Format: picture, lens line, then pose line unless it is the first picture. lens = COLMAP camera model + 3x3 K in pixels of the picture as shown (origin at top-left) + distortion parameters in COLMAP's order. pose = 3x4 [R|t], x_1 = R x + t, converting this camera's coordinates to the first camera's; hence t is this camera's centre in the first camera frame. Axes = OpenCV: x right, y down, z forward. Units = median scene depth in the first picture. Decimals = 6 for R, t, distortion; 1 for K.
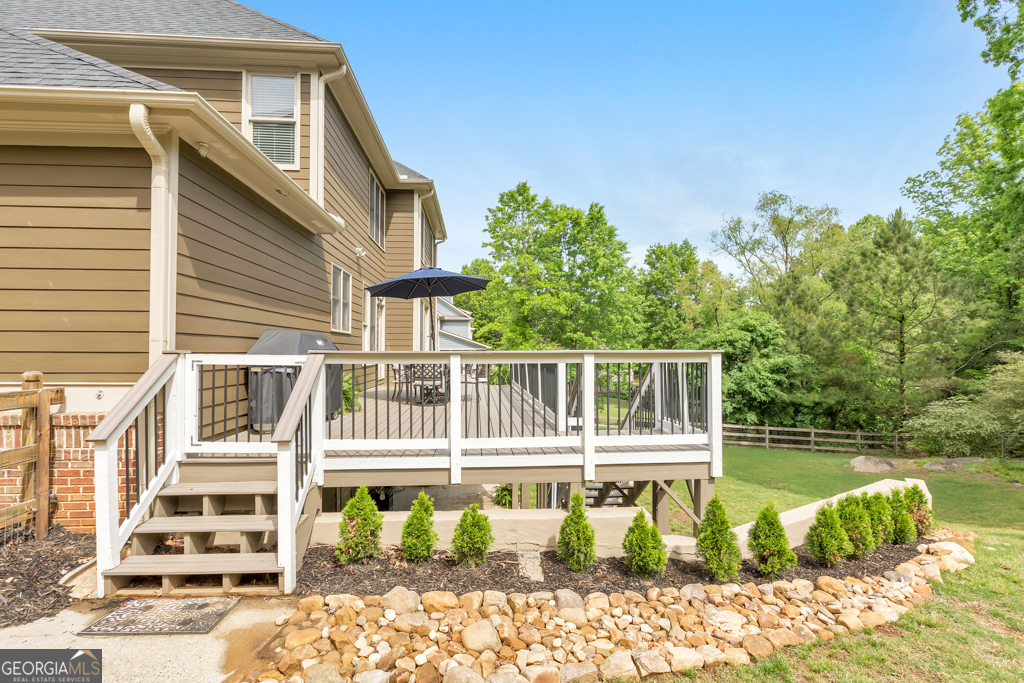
lens RADIAL K [[498.5, 0, 512.0], [0, 498.5, 341.5], [0, 0, 1]] dist [0.000496, 0.000177]
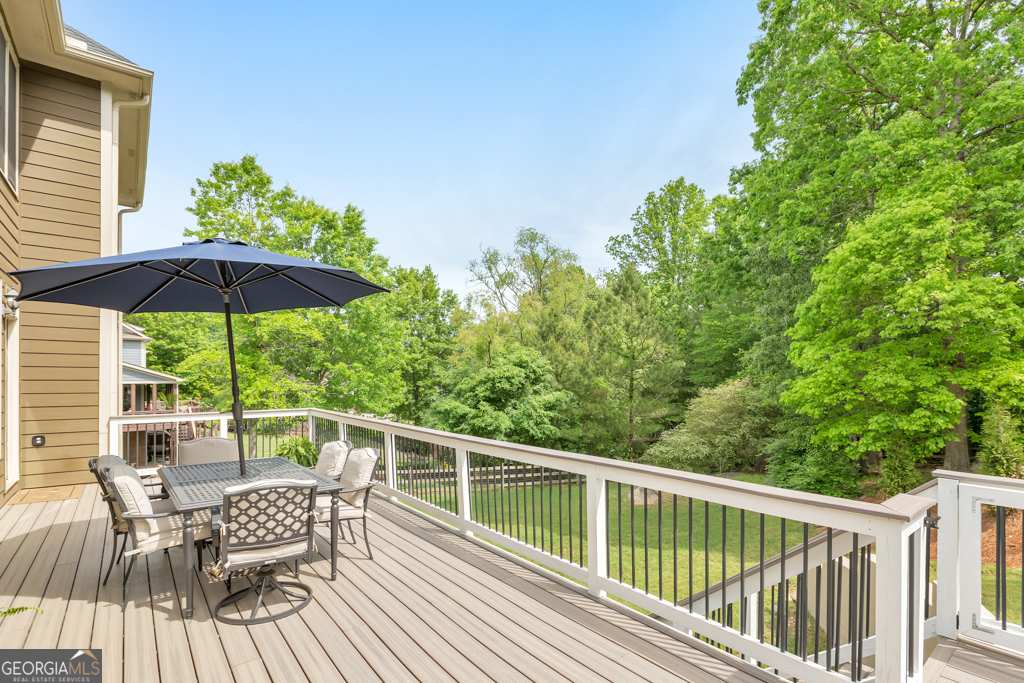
lens RADIAL K [[496.5, 0, 527.6], [0, 496.5, 378.6], [0, 0, 1]] dist [0.002208, 0.000329]
pose [[0.818592, 0.001540, 0.574373, -0.075208], [-0.015773, 0.999680, 0.019800, -0.017741], [-0.574159, -0.025268, 0.818354, 0.198950]]
